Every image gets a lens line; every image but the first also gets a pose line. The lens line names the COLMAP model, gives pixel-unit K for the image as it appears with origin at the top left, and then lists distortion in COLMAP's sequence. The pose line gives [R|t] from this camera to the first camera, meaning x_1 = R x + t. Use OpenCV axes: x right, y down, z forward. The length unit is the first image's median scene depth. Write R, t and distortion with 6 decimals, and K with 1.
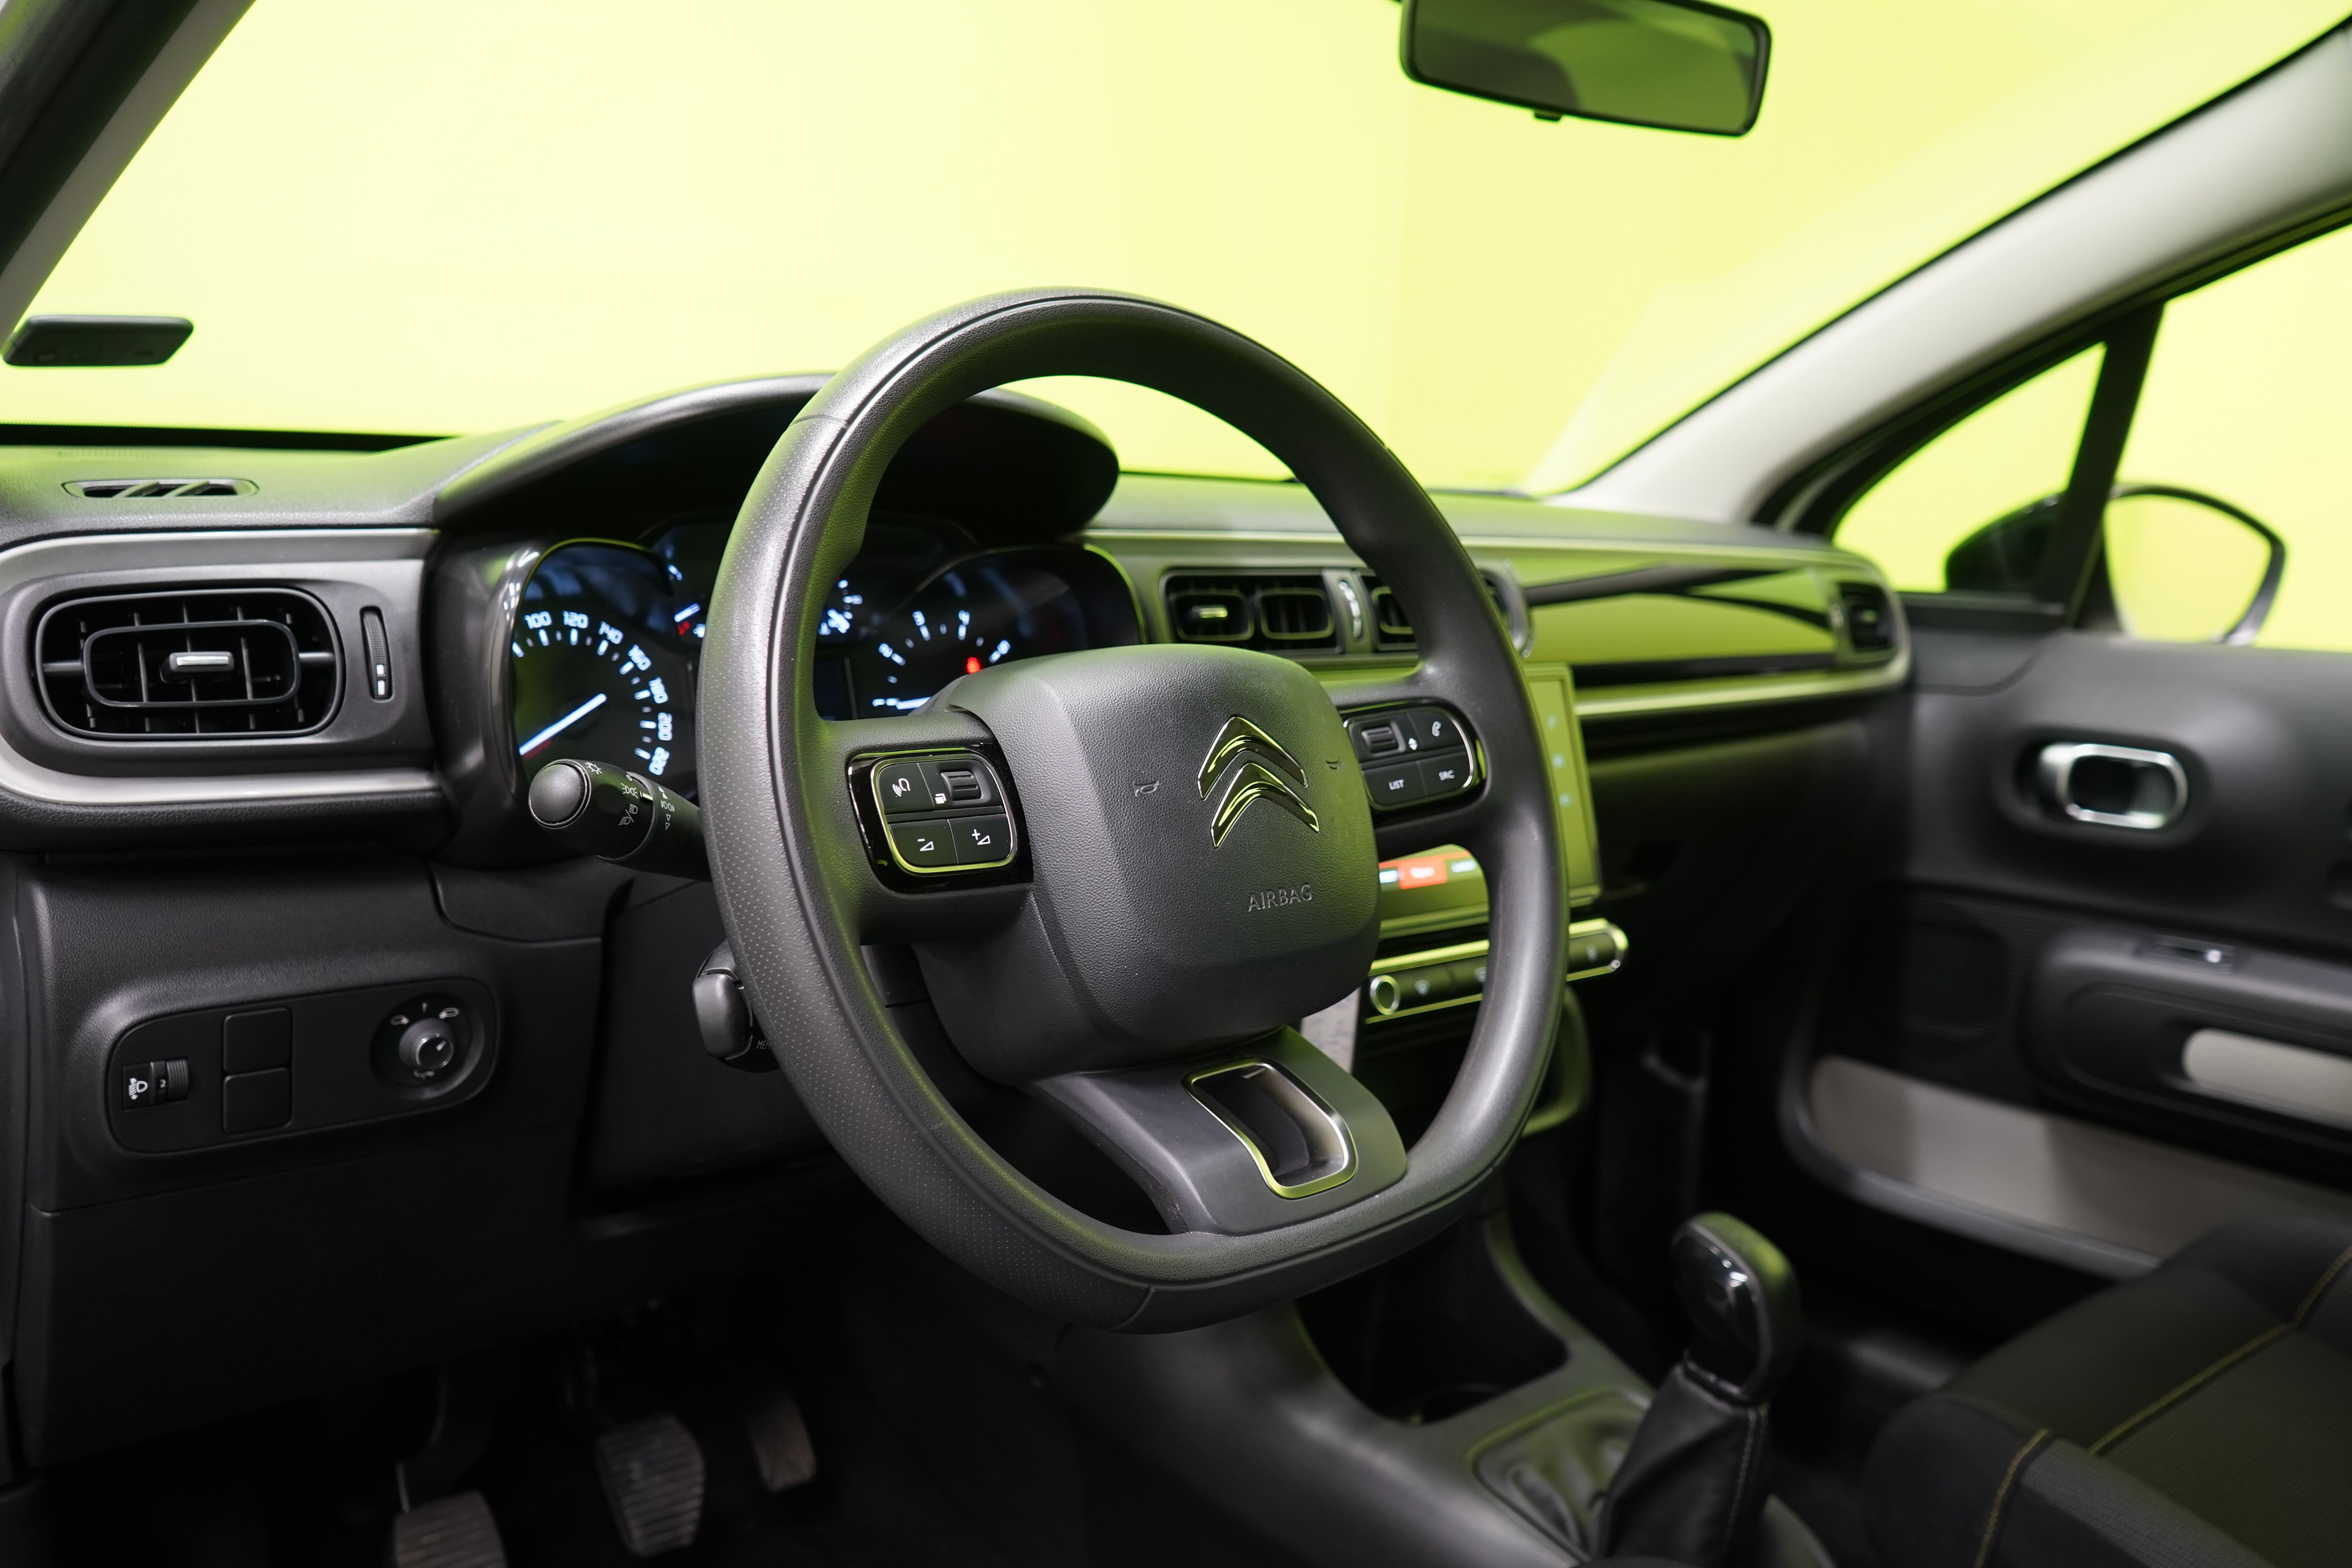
lens RADIAL K [[1884.5, 0, 1181.2], [0, 1884.5, 788.0], [0, 0, 1]] dist [-0.023036, 0.003656]
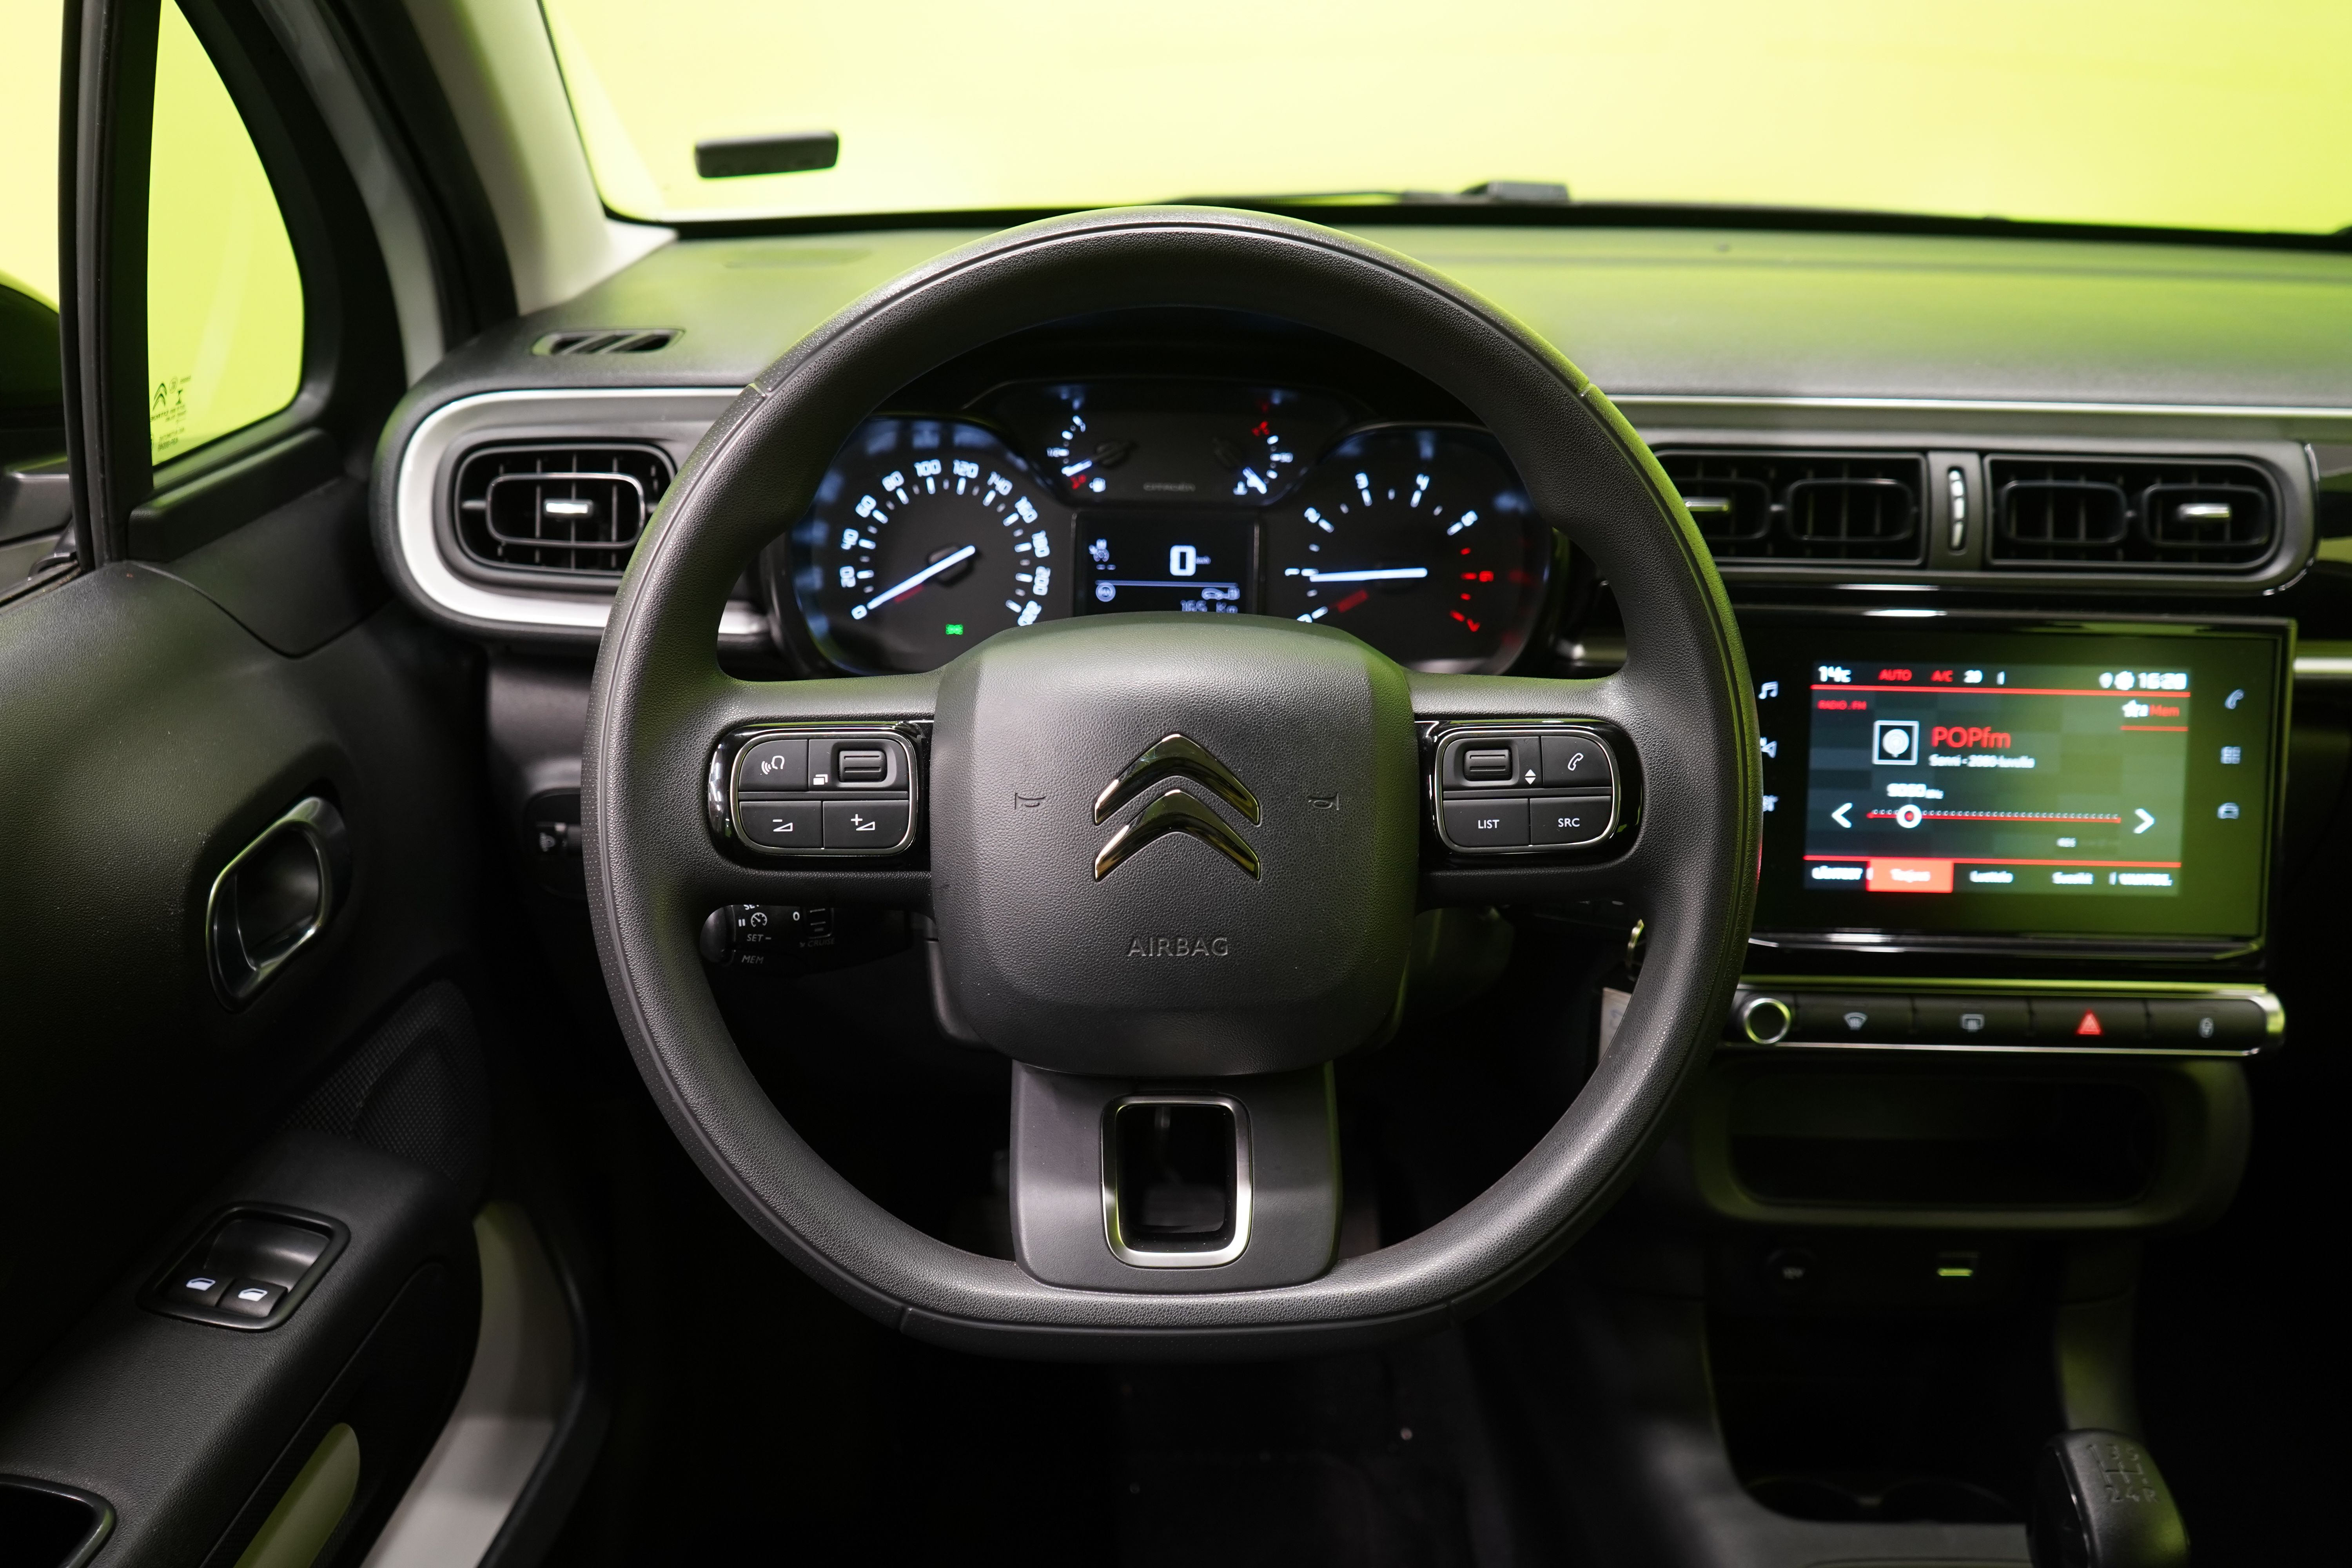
lens RADIAL K [[2015.2, 0, 1174.3], [0, 2015.2, 783.5], [0, 0, 1]] dist [-0.004803, 0.023641]
pose [[0.759606, 0.209318, -0.615780, 0.470194], [-0.092717, 0.971976, 0.216024, -0.167984], [0.643740, -0.106999, 0.757726, 0.216448]]
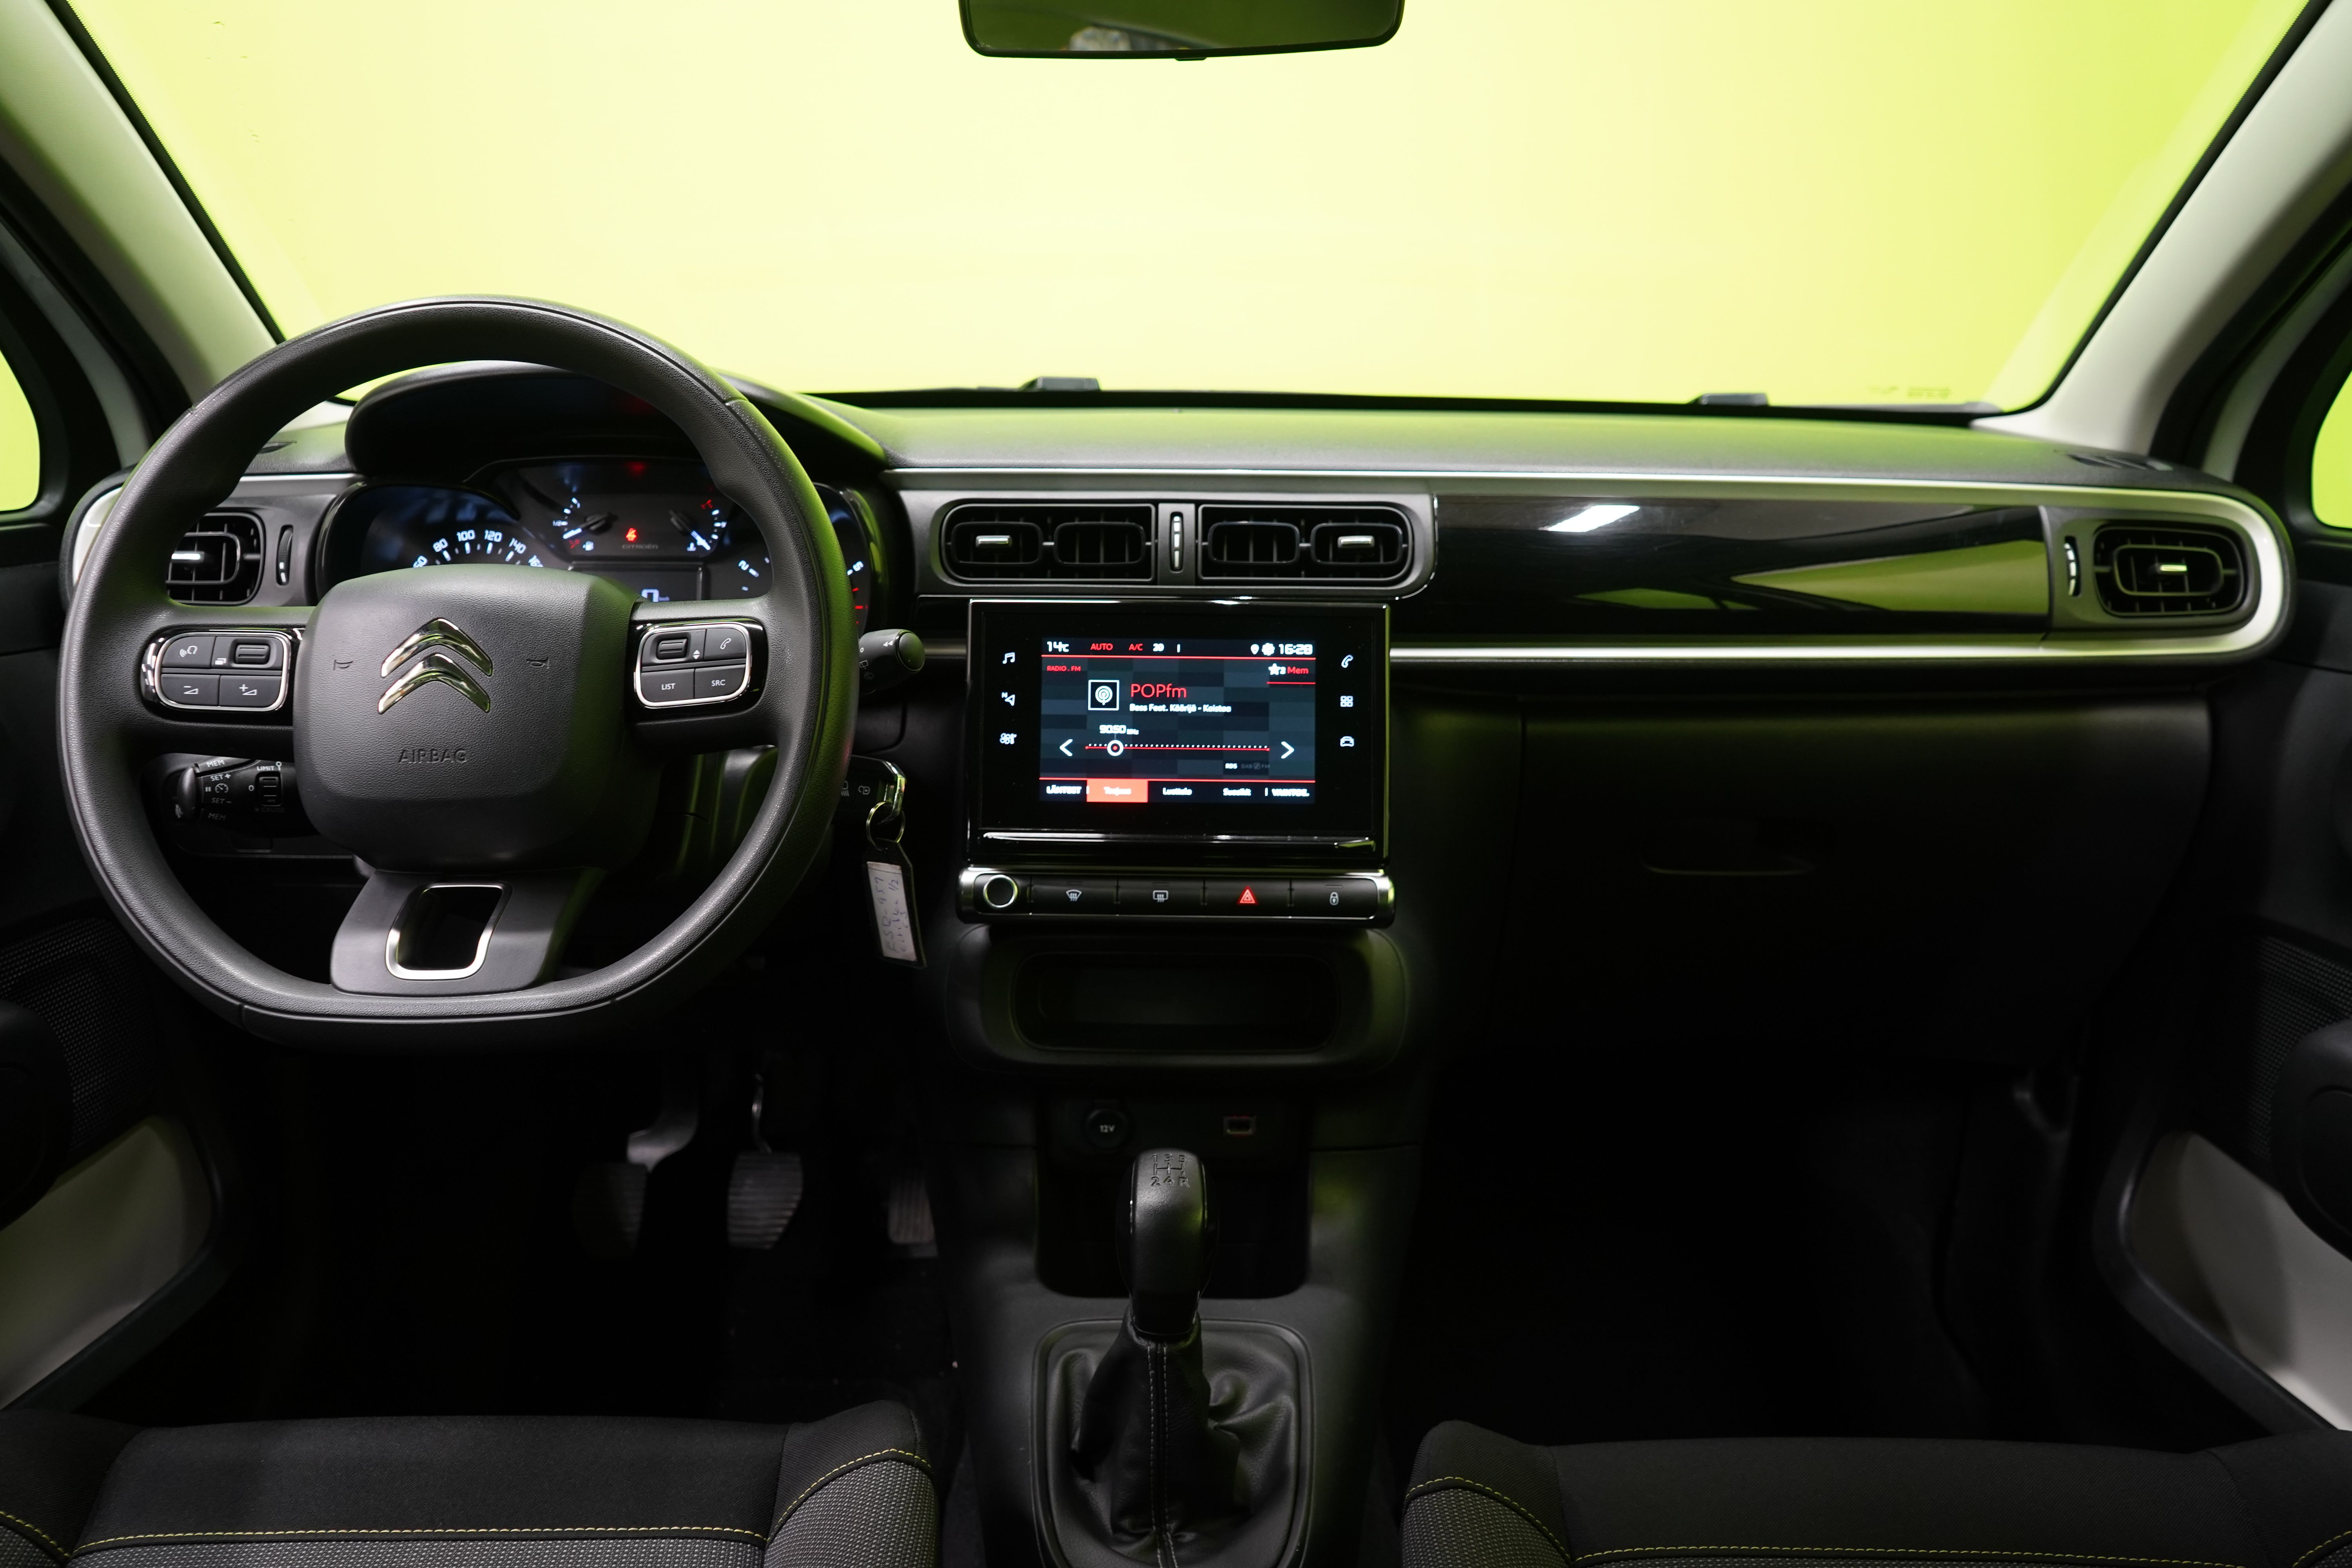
lens RADIAL K [[1884.5, 0, 1177.2], [0, 1884.5, 788.4], [0, 0, 1]] dist [-0.023036, 0.003656]
pose [[0.752222, 0.107990, -0.650000, 0.991675], [-0.079064, 0.994144, 0.073667, -0.044472], [0.654149, -0.004023, 0.756355, 0.259224]]
